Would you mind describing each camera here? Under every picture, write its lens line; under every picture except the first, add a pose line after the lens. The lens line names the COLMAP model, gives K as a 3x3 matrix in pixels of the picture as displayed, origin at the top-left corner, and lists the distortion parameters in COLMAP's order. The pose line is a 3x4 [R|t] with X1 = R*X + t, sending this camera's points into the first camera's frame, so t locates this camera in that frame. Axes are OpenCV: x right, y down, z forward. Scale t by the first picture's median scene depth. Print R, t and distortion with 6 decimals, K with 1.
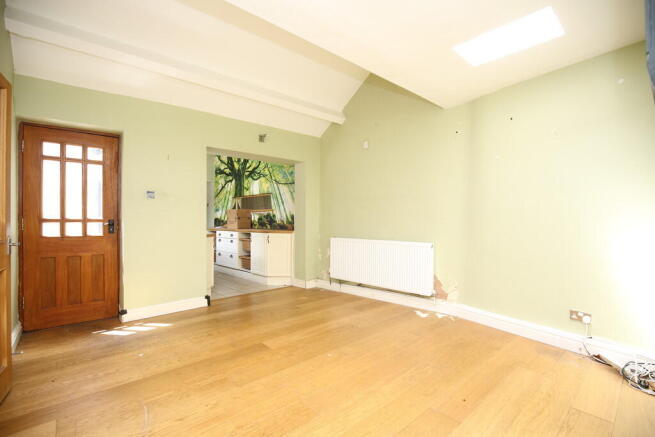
lens RADIAL K [[300.3, 0, 326.3], [0, 300.3, 219.5], [0, 0, 1]] dist [-0.002604, -0.000008]
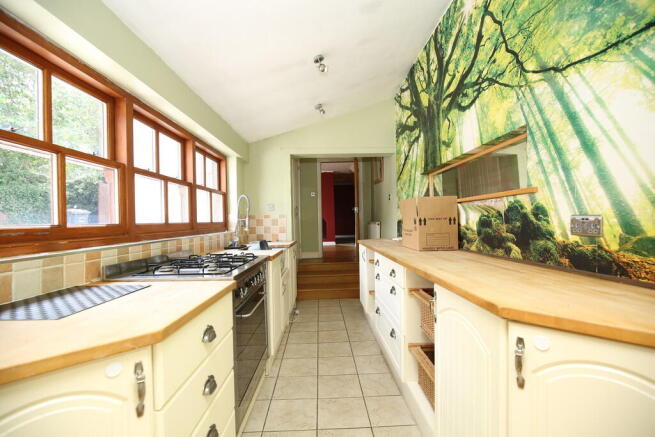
lens RADIAL K [[300.3, 0, 328.0], [0, 300.3, 219.8], [0, 0, 1]] dist [-0.002604, -0.000008]
pose [[0.732749, -0.023118, -0.680106, -0.128562], [0.026599, 0.999632, -0.005322, -0.007978], [0.679979, -0.014191, 0.733094, 0.670192]]
